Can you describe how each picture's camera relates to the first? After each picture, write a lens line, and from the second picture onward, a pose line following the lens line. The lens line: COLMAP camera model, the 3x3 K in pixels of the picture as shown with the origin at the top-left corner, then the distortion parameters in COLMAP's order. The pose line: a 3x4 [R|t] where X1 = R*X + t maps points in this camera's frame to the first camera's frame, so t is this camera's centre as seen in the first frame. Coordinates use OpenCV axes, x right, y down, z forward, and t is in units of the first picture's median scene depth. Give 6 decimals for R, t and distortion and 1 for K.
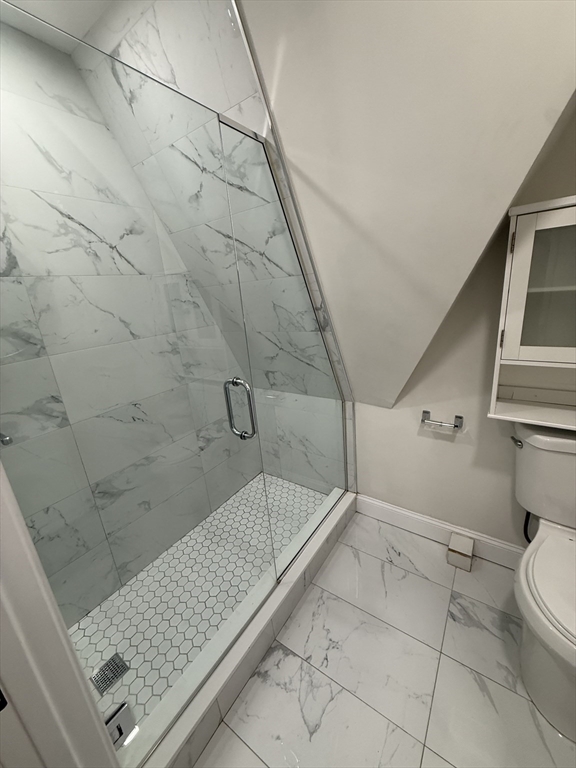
lens RADIAL K [[304.2, 0, 290.9], [0, 304.2, 382.9], [0, 0, 1]] dist [-0.000364, -0.000059]
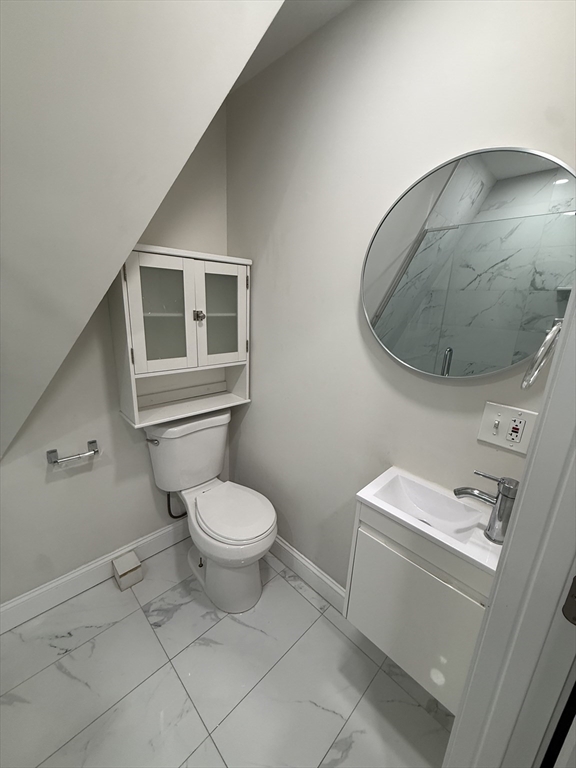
lens RADIAL K [[304.2, 0, 289.8], [0, 304.2, 383.8], [0, 0, 1]] dist [-0.000364, -0.000059]
pose [[0.188454, -0.170906, 0.967097, -0.240104], [0.228617, 0.965322, 0.126043, -0.046375], [-0.955102, 0.197341, 0.220991, 0.183655]]
